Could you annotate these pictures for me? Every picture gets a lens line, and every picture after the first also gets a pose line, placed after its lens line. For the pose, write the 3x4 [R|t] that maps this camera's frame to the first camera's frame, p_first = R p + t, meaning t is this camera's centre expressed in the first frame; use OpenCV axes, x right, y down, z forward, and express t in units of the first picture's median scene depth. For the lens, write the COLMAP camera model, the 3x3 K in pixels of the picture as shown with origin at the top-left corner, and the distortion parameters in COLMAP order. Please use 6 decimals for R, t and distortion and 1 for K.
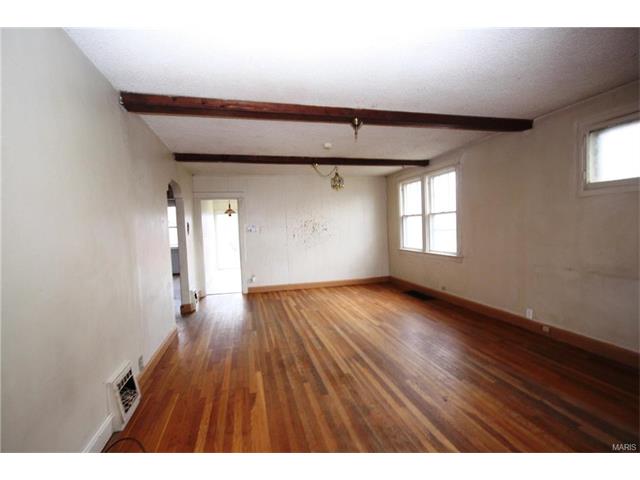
lens RADIAL K [[305.4, 0, 320.0], [0, 305.4, 240.0], [0, 0, 1]] dist [-0.001096, -0.000902]
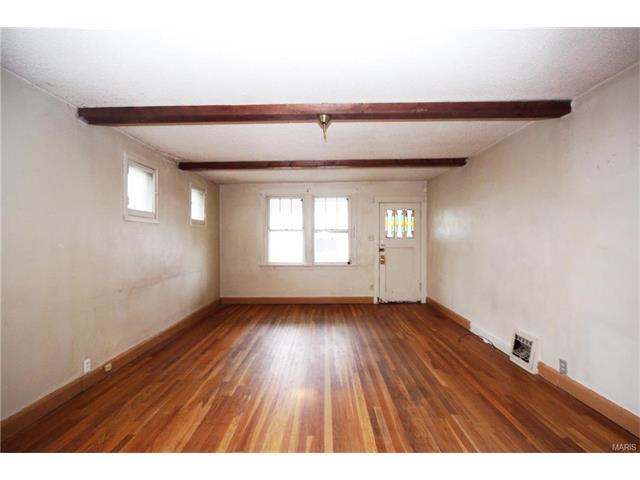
lens RADIAL K [[305.4, 0, 320.0], [0, 305.4, 240.0], [0, 0, 1]] dist [-0.001096, -0.000902]
pose [[-0.965232, 0.040924, 0.258171, -0.084719], [0.050778, 0.998209, 0.031616, -0.074276], [-0.256414, 0.043627, -0.965582, 1.945119]]
